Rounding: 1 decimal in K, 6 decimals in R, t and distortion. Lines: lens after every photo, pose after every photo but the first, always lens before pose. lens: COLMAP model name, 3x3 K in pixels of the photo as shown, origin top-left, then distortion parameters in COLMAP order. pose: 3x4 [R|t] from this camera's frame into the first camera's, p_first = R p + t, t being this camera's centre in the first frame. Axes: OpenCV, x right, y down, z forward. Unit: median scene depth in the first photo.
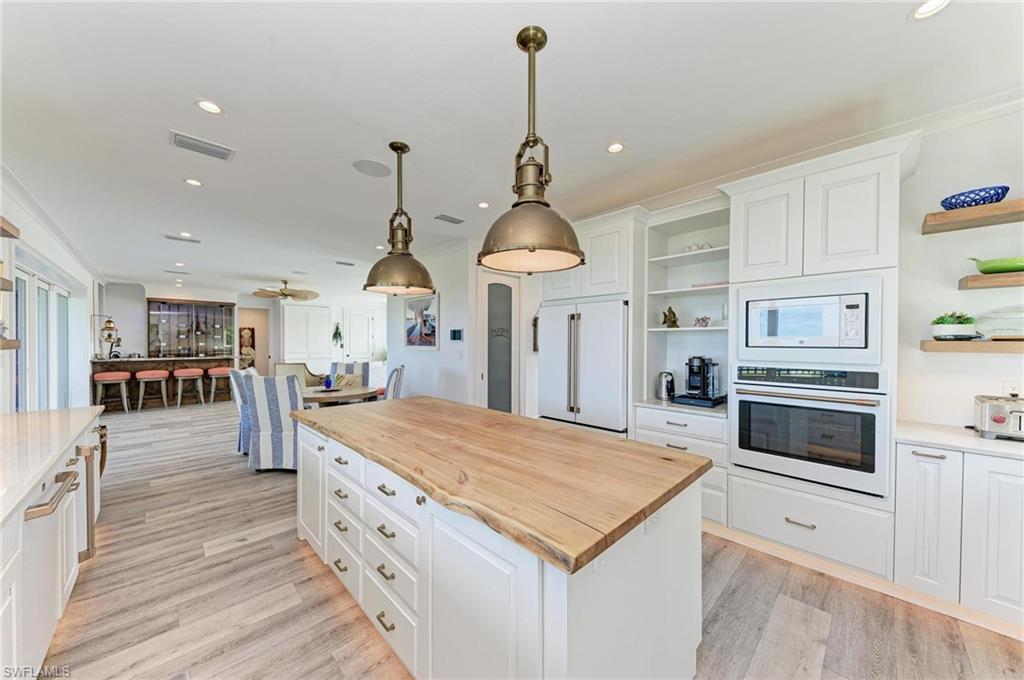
lens RADIAL K [[357.1, 0, 514.2], [0, 357.1, 345.9], [0, 0, 1]] dist [0.000714, 0.000062]
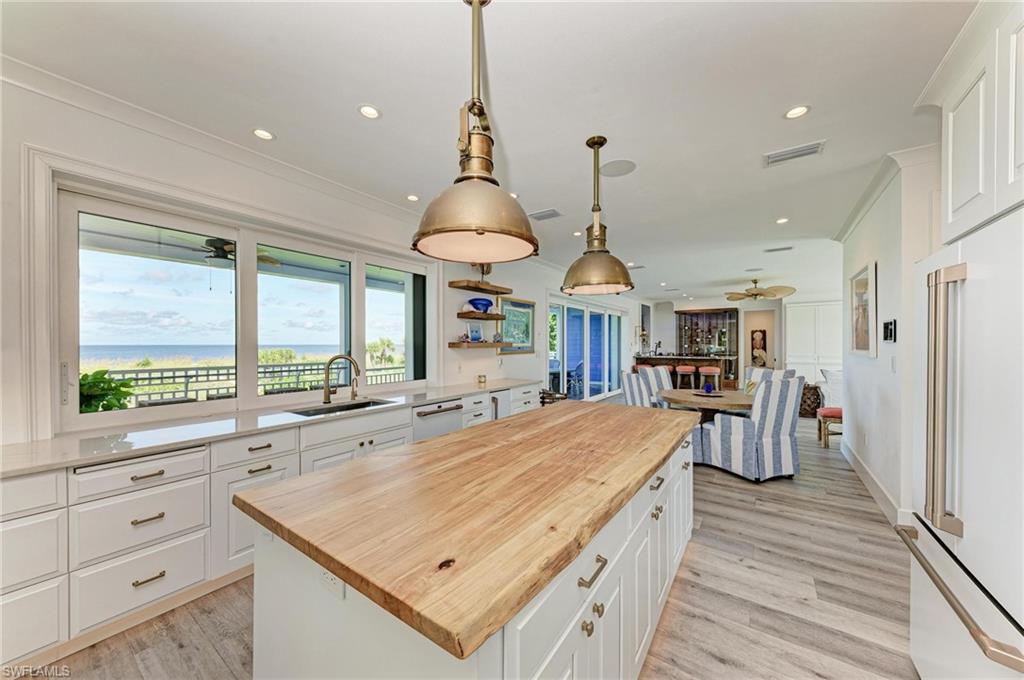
lens RADIAL K [[357.1, 0, 514.2], [0, 357.1, 345.9], [0, 0, 1]] dist [0.000714, 0.000062]
pose [[0.178742, 0.005226, -0.983882, 0.319516], [-0.011891, 0.999924, 0.003151, -0.002045], [0.983824, 0.011136, 0.178790, 0.333118]]
